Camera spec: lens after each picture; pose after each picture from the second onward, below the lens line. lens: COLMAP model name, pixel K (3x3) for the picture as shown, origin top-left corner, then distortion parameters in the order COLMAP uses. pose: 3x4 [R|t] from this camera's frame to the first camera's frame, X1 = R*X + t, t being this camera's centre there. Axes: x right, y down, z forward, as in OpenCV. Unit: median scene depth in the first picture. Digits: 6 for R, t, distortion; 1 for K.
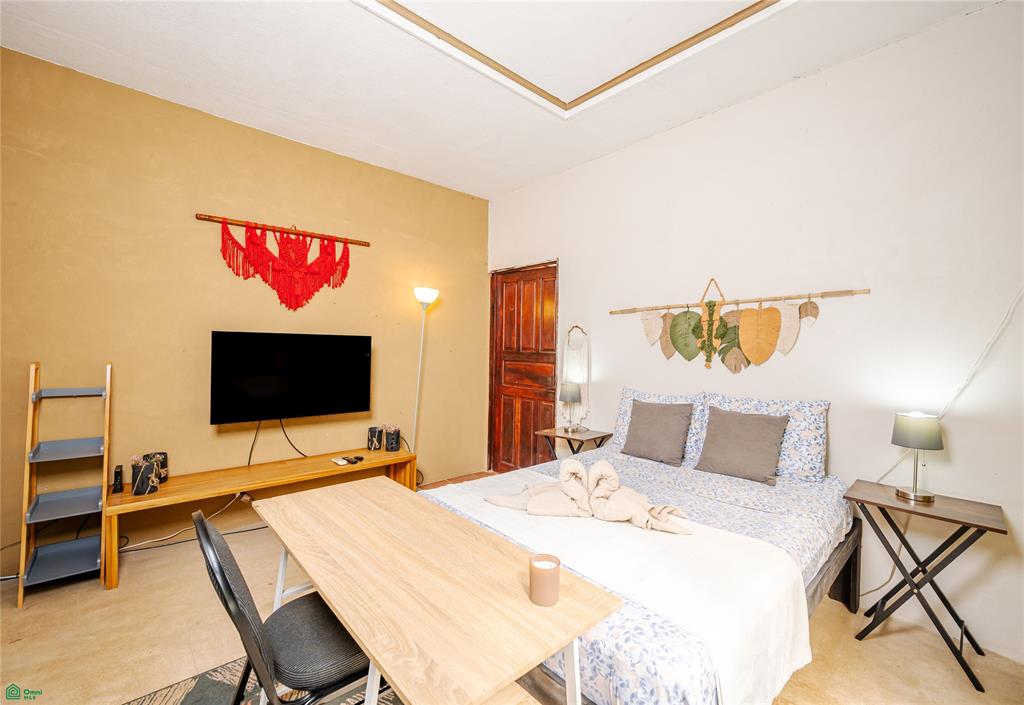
lens RADIAL K [[418.7, 0, 506.3], [0, 418.7, 348.9], [0, 0, 1]] dist [0.000602, 0.000188]
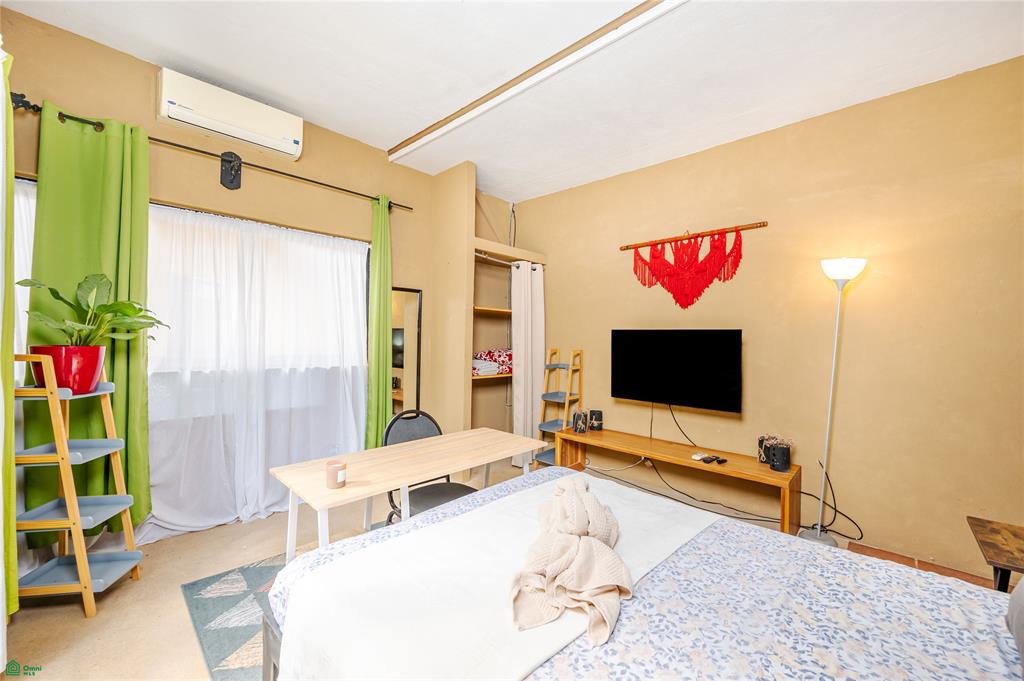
lens RADIAL K [[410.4, 0, 513.5], [0, 410.4, 337.6], [0, 0, 1]] dist [-0.001545, 0.000044]
pose [[0.083907, -0.012624, -0.996394, 0.528592], [-0.014624, 0.999796, -0.013898, 0.006374], [0.996366, 0.015737, 0.083705, 0.462139]]
